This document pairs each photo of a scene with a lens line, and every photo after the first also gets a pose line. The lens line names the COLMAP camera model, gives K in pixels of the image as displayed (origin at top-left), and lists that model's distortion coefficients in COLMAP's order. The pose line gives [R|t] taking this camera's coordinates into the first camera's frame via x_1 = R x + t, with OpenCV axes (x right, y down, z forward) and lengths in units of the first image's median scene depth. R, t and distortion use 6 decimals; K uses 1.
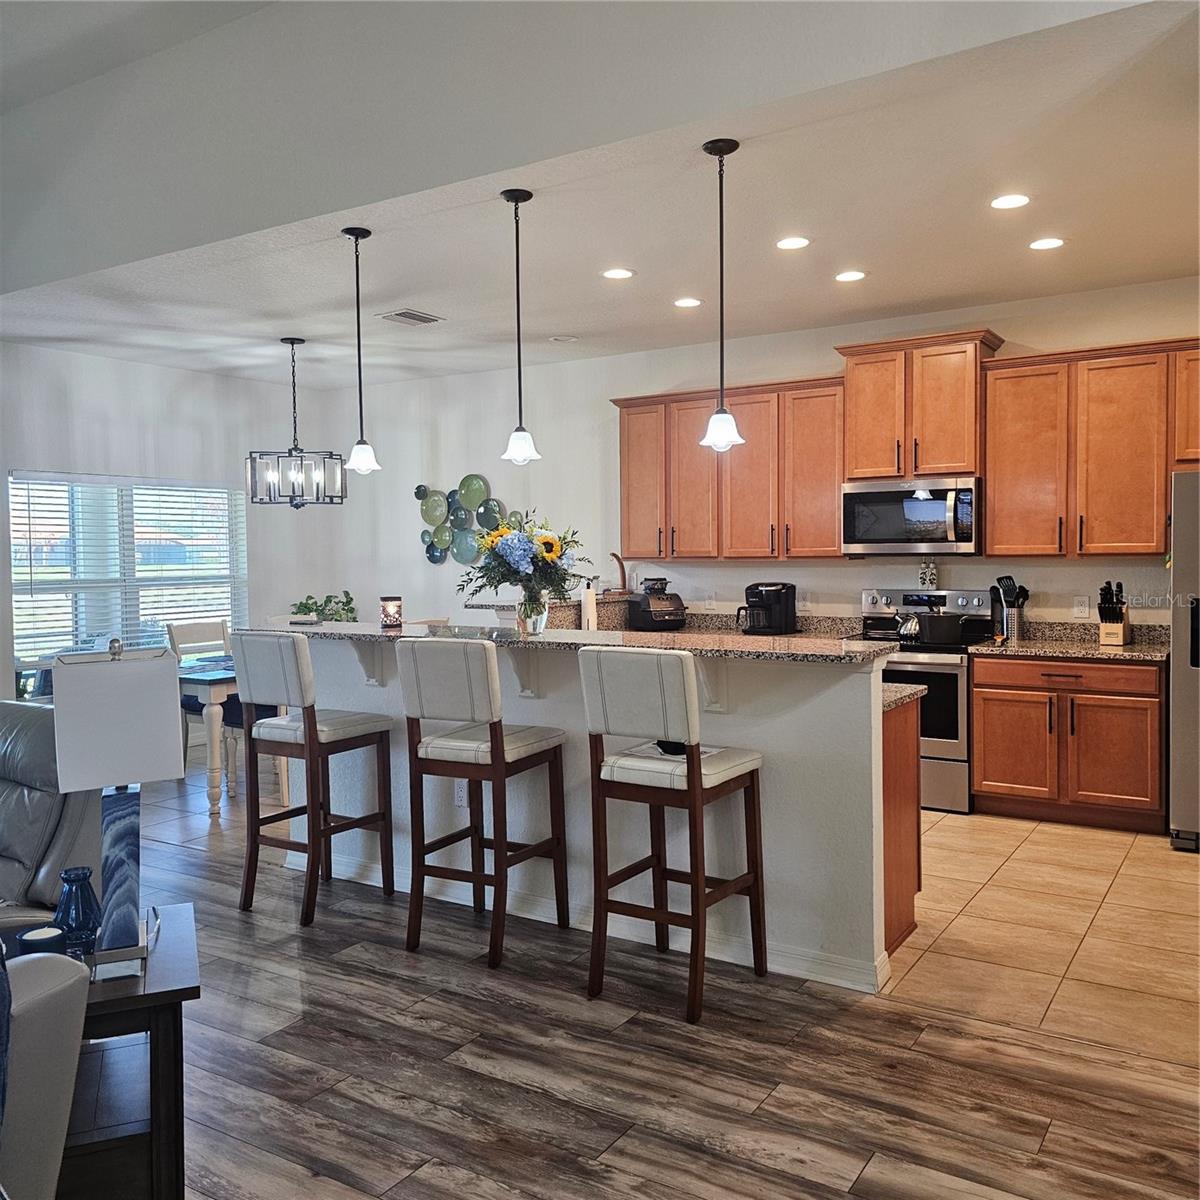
lens RADIAL K [[1066.4, 0, 597.2], [0, 1066.4, 582.2], [0, 0, 1]] dist [0.120571, -0.172225]
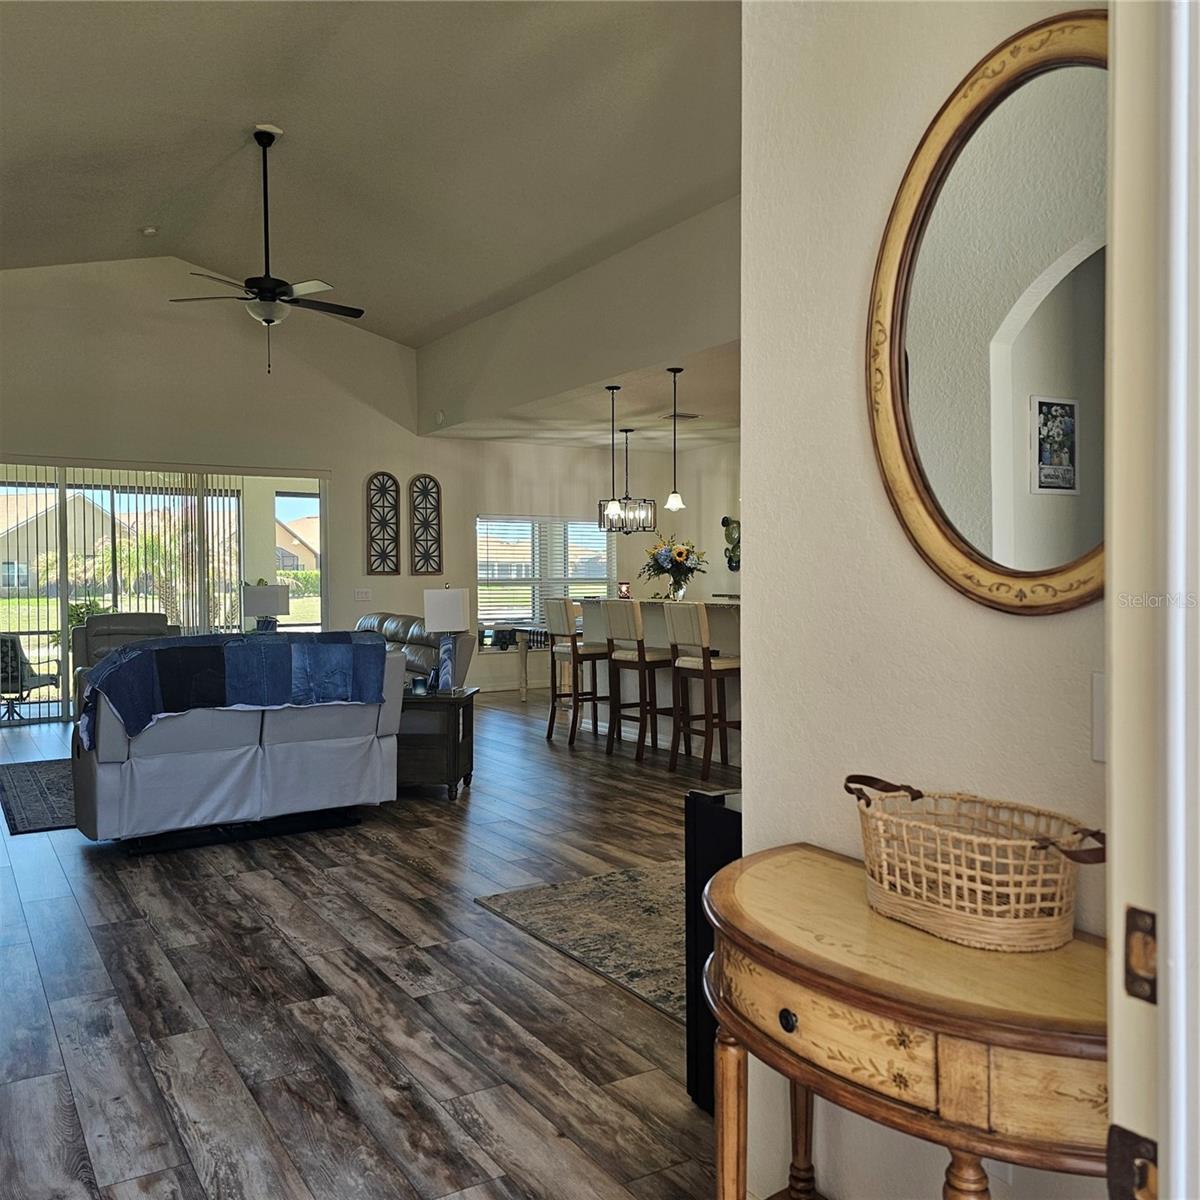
lens RADIAL K [[1060.7, 0, 608.1], [0, 1060.7, 596.9], [0, 0, 1]] dist [0.077317, -0.075497]
pose [[0.904481, 0.016712, -0.426187, 0.627357], [-0.019394, 0.999810, -0.001955, 0.047583], [0.426074, 0.010034, 0.904633, -0.744653]]
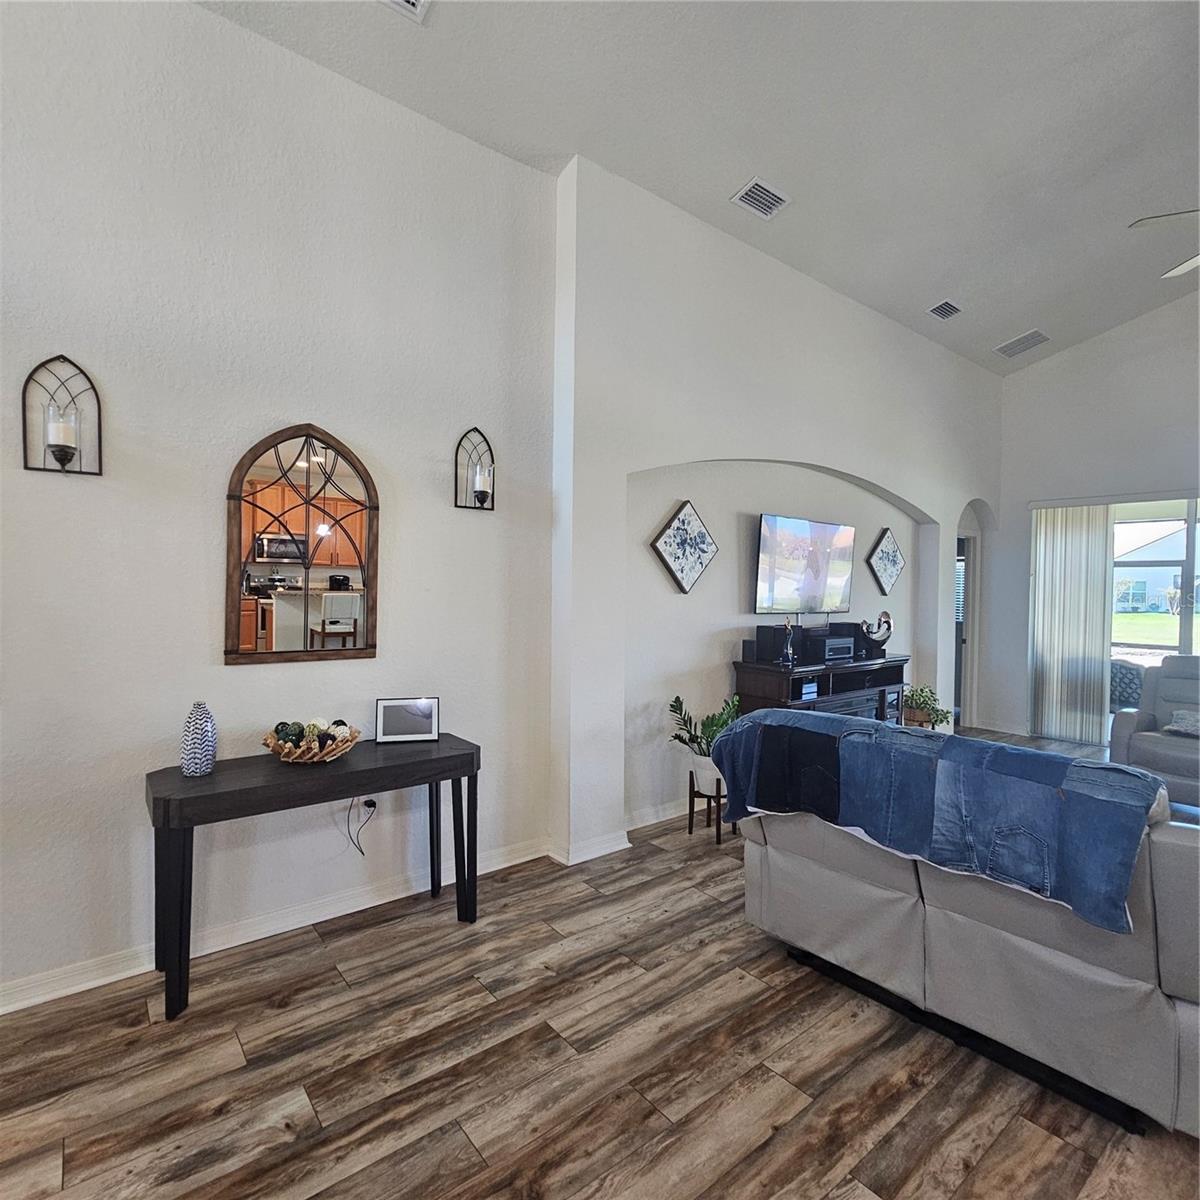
lens RADIAL K [[658.8, 0, 600.0], [0, 658.8, 600.0], [0, 0, 1]] dist [-0.001209, 0.001115]
pose [[-0.319357, 0.028292, -0.947212, 0.279658], [-0.037133, 0.998413, 0.042341, -0.014638], [0.946907, 0.048695, -0.317800, 0.131341]]
